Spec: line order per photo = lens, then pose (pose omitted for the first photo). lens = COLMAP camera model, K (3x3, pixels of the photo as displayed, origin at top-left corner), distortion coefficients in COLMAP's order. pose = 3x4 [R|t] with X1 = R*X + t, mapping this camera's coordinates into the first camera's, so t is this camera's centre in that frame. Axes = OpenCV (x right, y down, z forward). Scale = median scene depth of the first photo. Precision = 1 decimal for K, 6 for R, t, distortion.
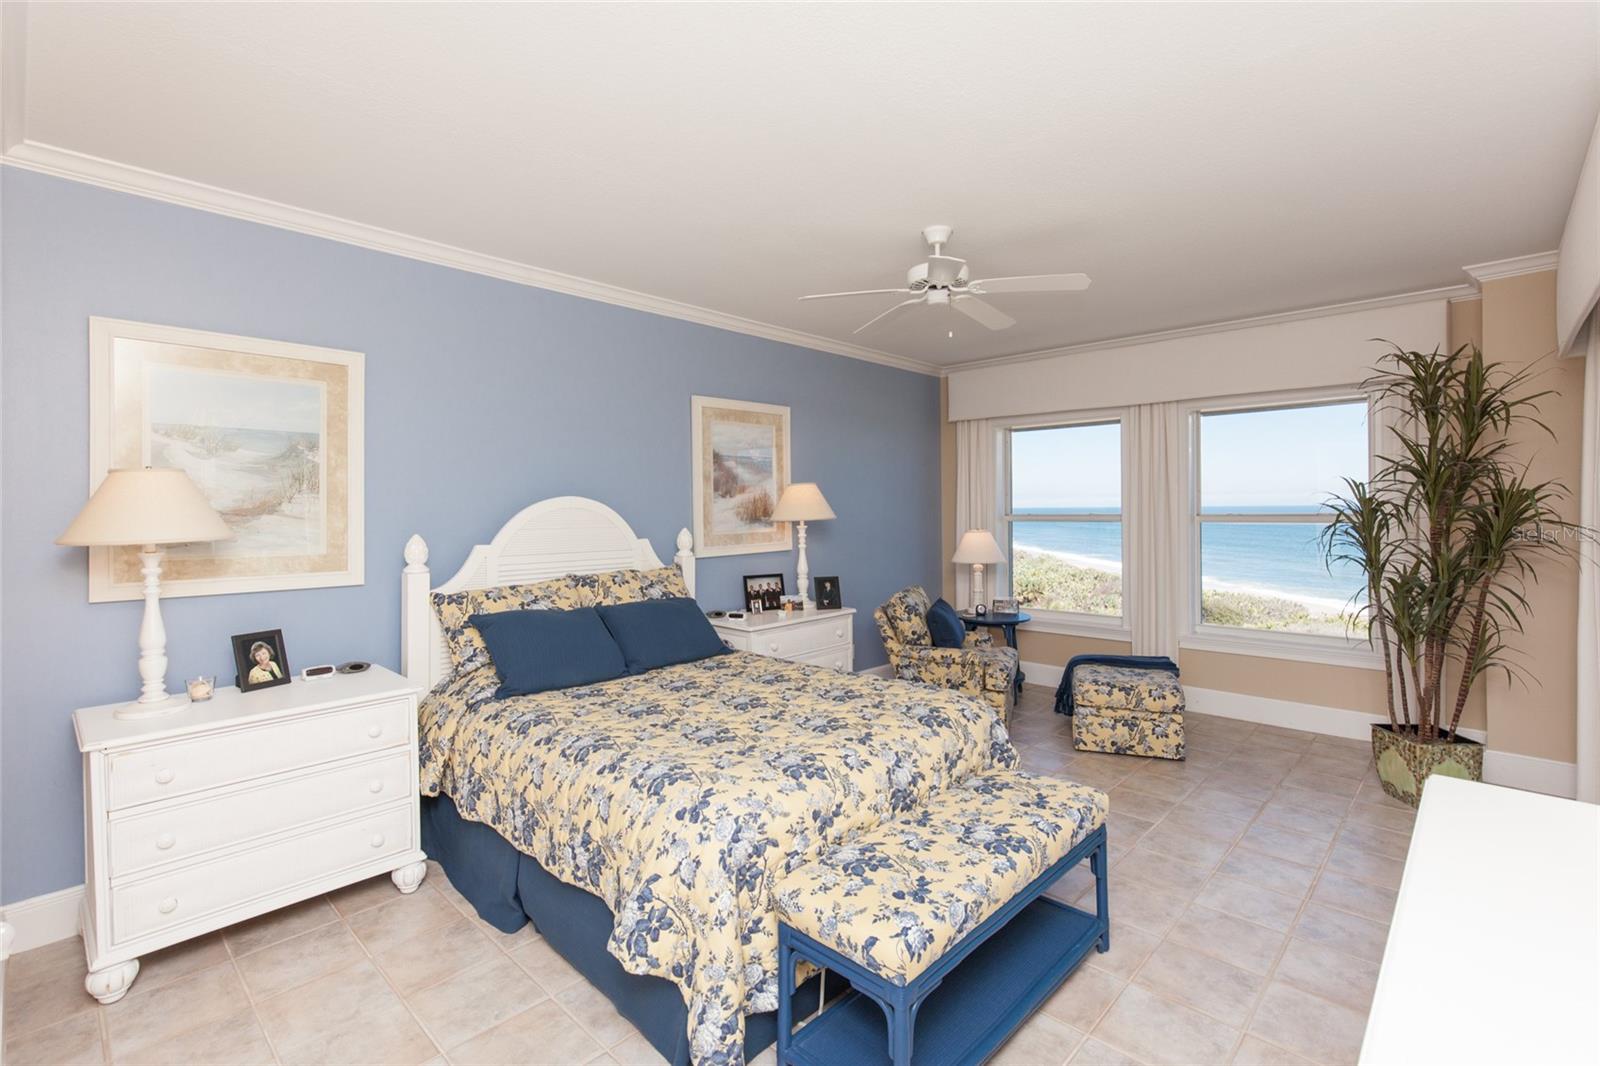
lens RADIAL K [[725.2, 0, 800.5], [0, 725.2, 519.0], [0, 0, 1]] dist [-0.001671, 0.000009]
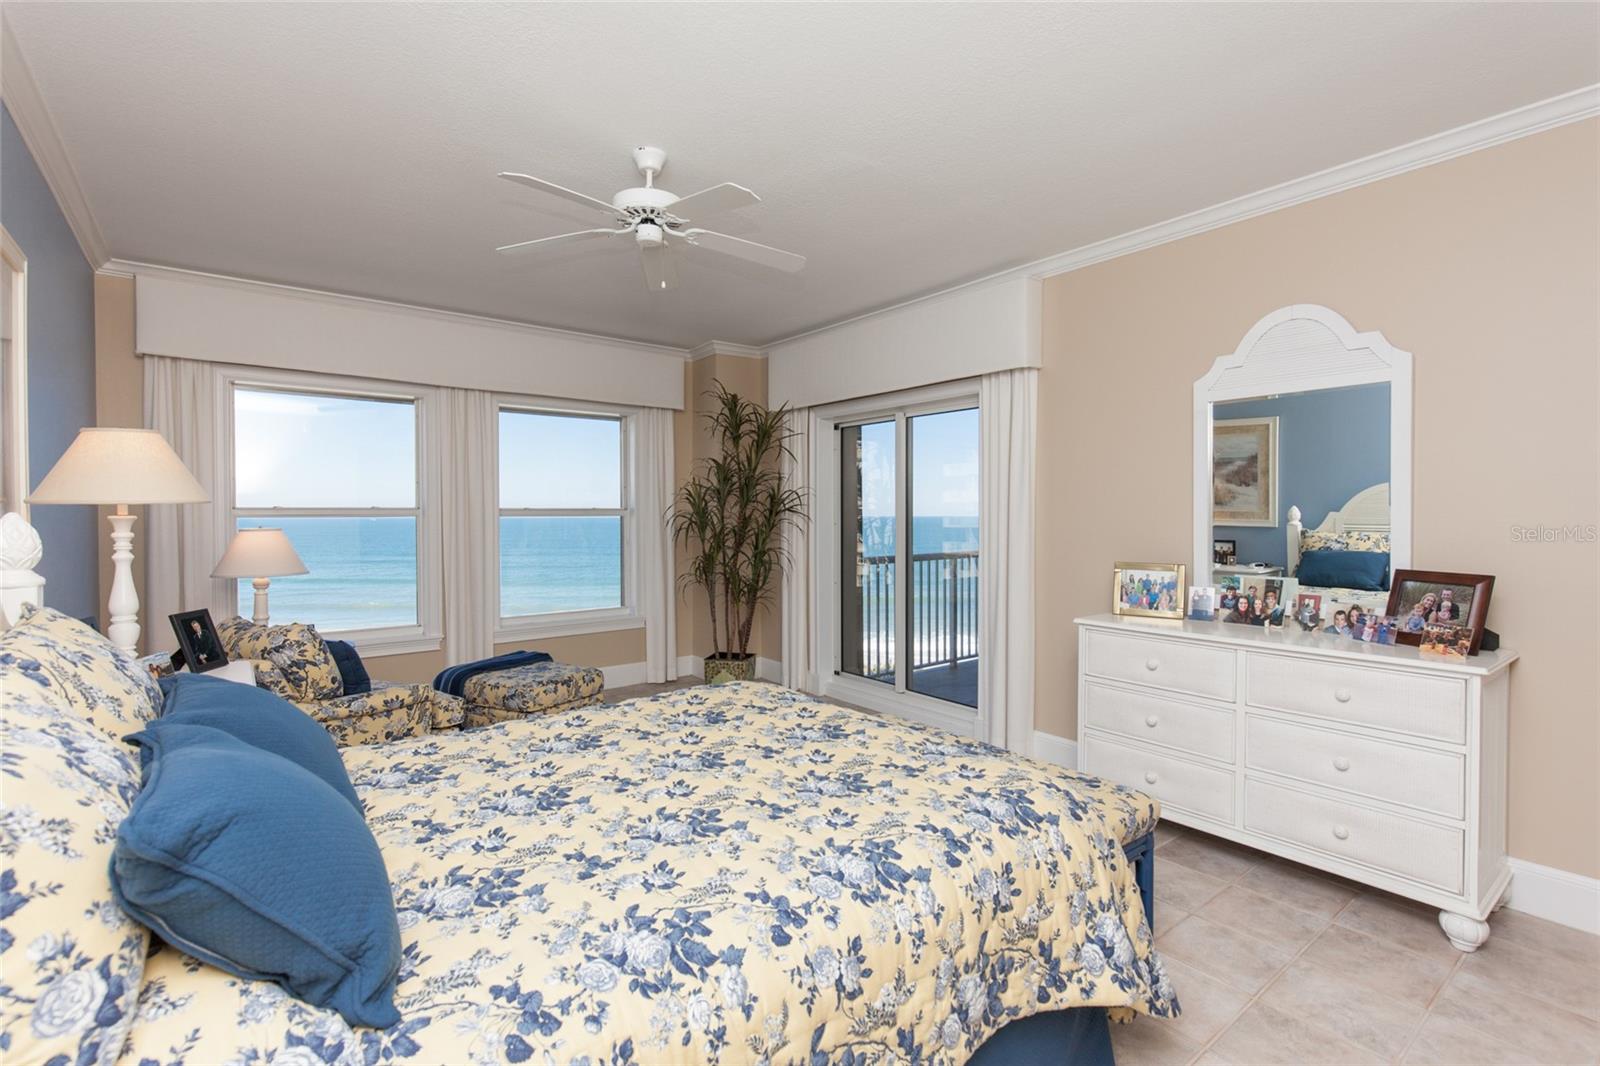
lens RADIAL K [[725.2, 0, 803.3], [0, 725.2, 529.0], [0, 0, 1]] dist [-0.001671, 0.000009]
pose [[0.114430, -0.008104, 0.993398, -0.454203], [0.006451, 0.999952, 0.007414, 0.019109], [-0.993410, 0.005560, 0.114477, 0.514595]]
